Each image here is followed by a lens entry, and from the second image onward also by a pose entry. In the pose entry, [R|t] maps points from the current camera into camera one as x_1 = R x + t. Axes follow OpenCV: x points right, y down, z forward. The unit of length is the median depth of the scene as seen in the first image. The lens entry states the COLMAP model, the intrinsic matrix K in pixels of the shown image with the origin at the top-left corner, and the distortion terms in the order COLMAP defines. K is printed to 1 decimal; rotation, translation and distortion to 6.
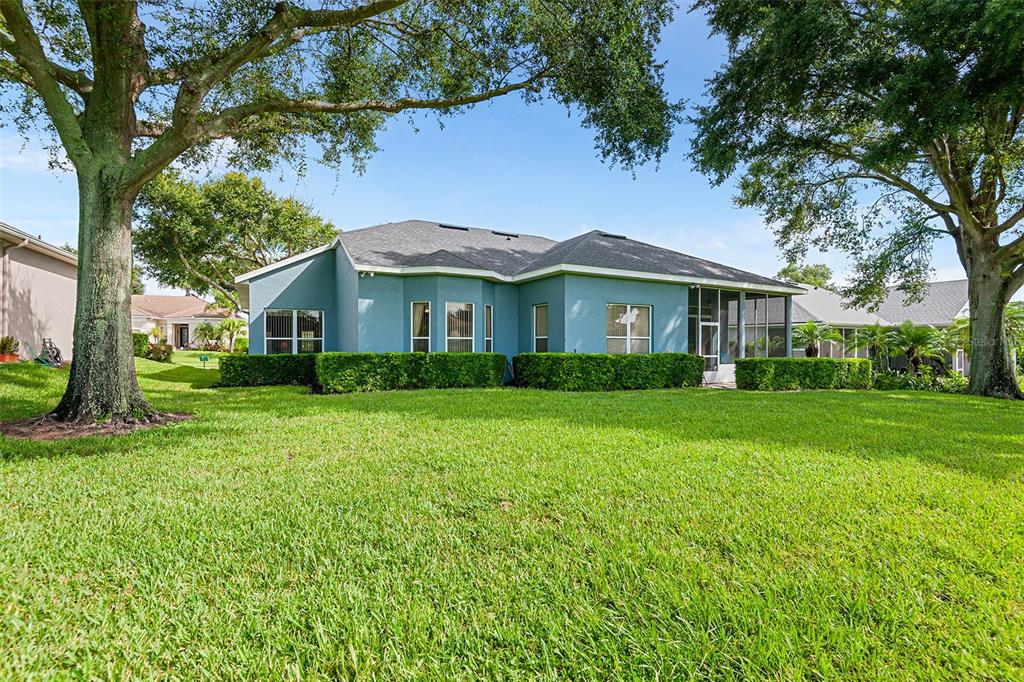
lens RADIAL K [[472.6, 0, 514.8], [0, 472.6, 341.1], [0, 0, 1]] dist [0.024542, -0.011898]
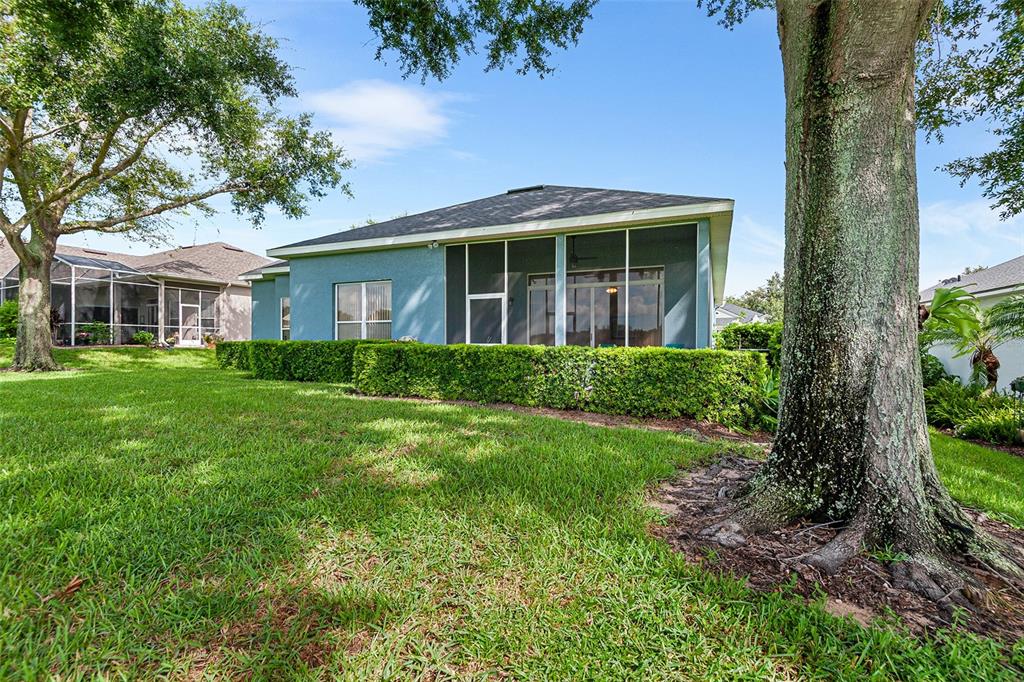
lens RADIAL K [[472.6, 0, 515.5], [0, 472.6, 342.2], [0, 0, 1]] dist [0.024542, -0.011898]
pose [[0.632547, -0.008861, -0.774472, 1.008061], [0.017122, 0.999850, 0.002545, 0.030564], [0.774333, -0.014870, 0.632603, 0.645181]]
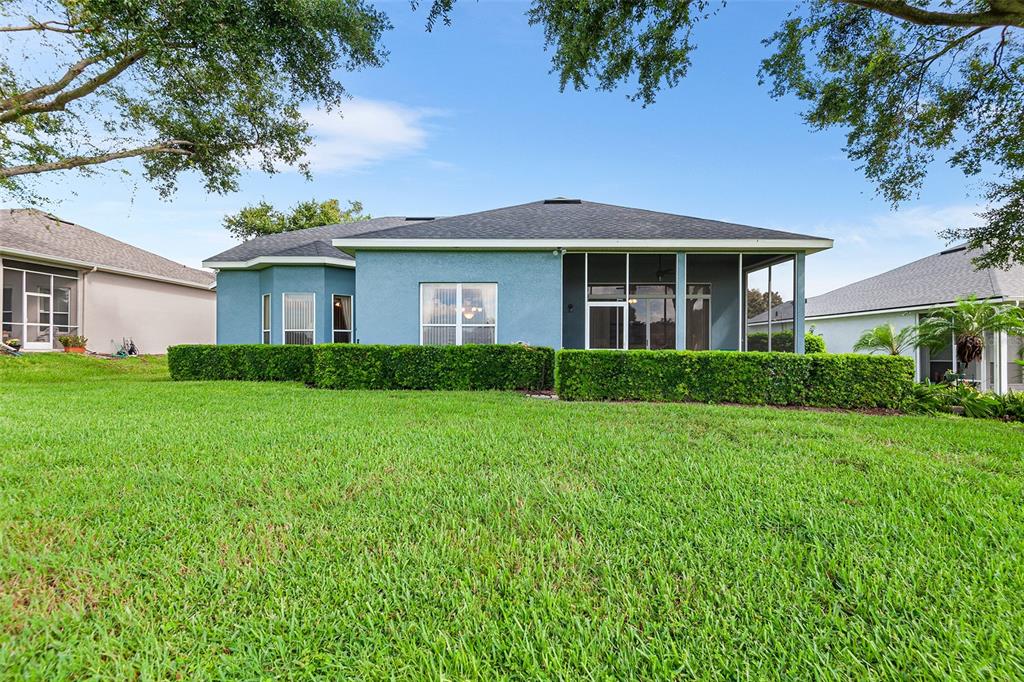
lens RADIAL K [[472.6, 0, 513.7], [0, 472.6, 344.5], [0, 0, 1]] dist [0.024542, -0.011898]
pose [[0.881315, -0.006524, -0.472484, 0.655240], [0.010707, 0.999924, 0.006166, 0.020263], [0.472408, -0.010493, 0.881317, 0.328760]]
